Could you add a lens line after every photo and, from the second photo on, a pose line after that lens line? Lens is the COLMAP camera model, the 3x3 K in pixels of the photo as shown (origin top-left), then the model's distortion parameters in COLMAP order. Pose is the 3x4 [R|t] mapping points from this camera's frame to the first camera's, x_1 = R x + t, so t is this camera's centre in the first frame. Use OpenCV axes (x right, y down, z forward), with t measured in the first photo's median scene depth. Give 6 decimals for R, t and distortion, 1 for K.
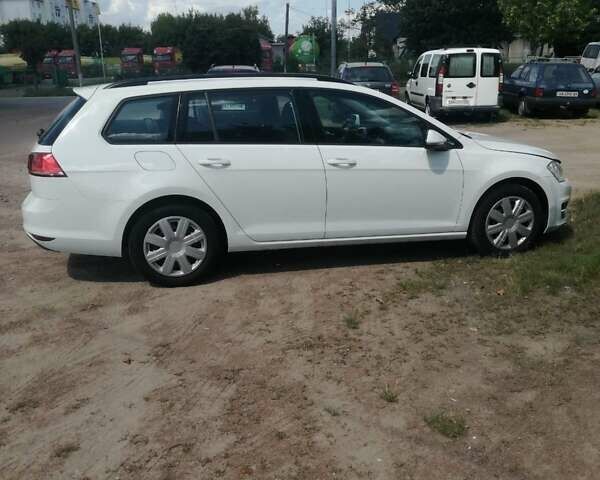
lens RADIAL K [[628.6, 0, 300.1], [0, 628.6, 236.9], [0, 0, 1]] dist [0.018161, 0.000000]
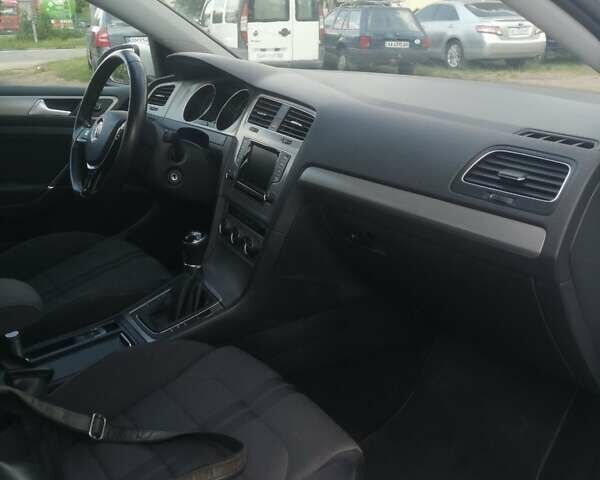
lens RADIAL K [[628.6, 0, 299.3], [0, 628.6, 243.8], [0, 0, 1]] dist [0.018161, 0.000000]
pose [[0.940959, -0.104740, 0.321909, 0.019791], [0.085070, 0.993577, 0.074615, -0.044226], [-0.327656, -0.042825, 0.943826, 0.270801]]
